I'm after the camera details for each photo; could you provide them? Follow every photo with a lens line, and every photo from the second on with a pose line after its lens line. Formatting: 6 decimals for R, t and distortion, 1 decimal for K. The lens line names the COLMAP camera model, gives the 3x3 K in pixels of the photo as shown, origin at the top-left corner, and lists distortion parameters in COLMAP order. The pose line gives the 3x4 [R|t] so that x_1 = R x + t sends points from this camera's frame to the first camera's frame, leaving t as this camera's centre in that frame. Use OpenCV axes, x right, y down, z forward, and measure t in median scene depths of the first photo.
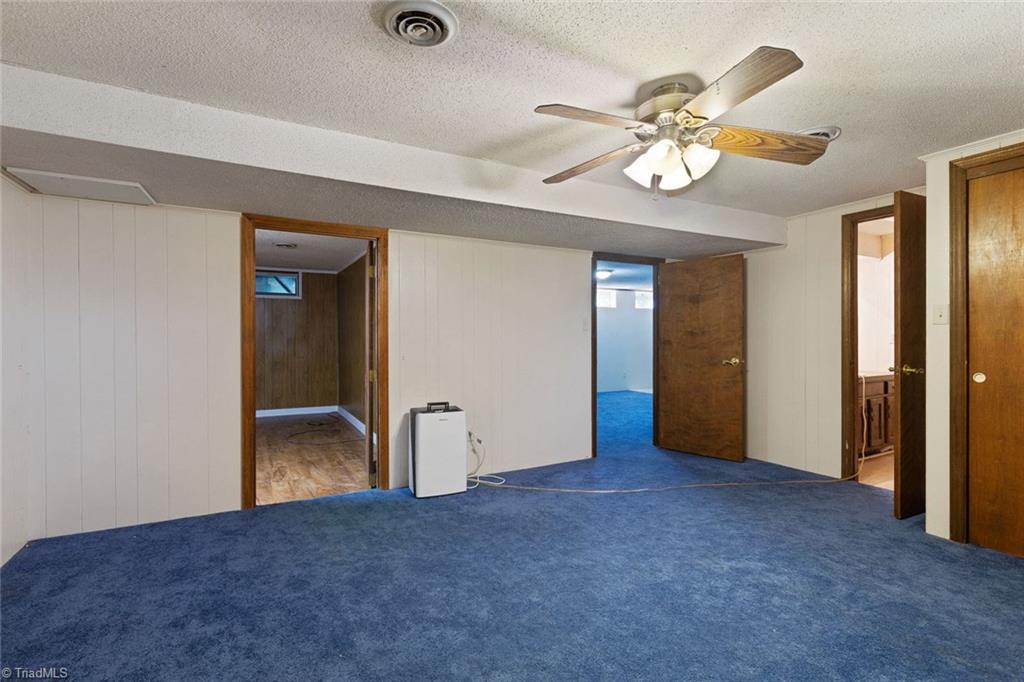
lens RADIAL K [[466.2, 0, 506.9], [0, 466.2, 338.3], [0, 0, 1]] dist [0.002899, -0.001364]
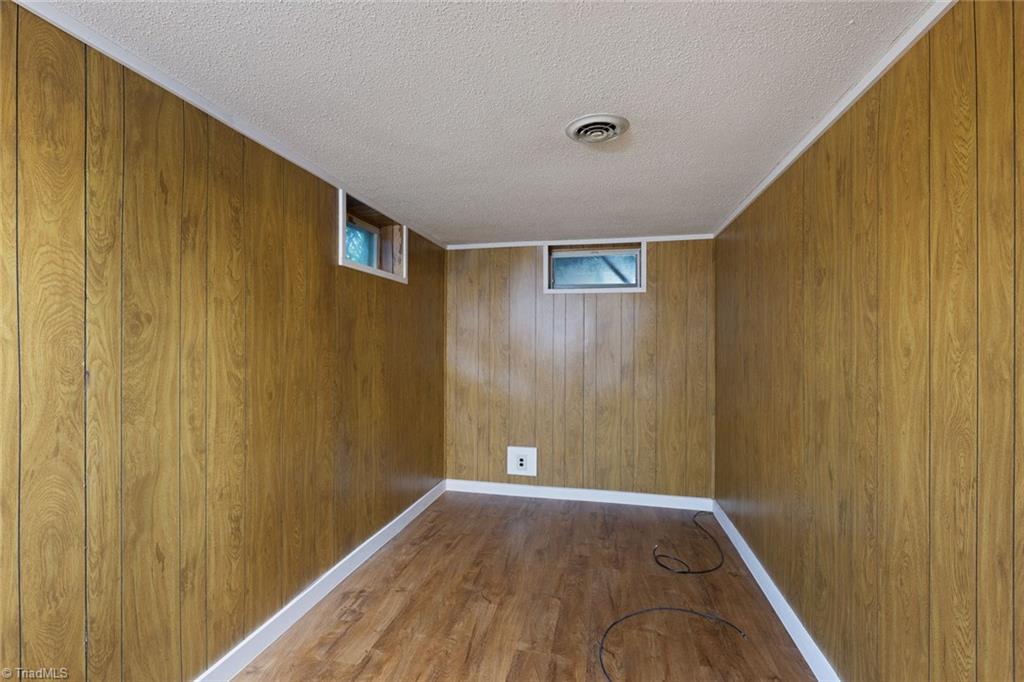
lens RADIAL K [[466.2, 0, 508.8], [0, 466.2, 337.3], [0, 0, 1]] dist [0.002899, -0.001364]
pose [[0.767507, 0.008334, -0.640986, -0.199048], [-0.004194, 0.999959, 0.007979, -0.032675], [0.641027, -0.003435, 0.767511, 0.446867]]
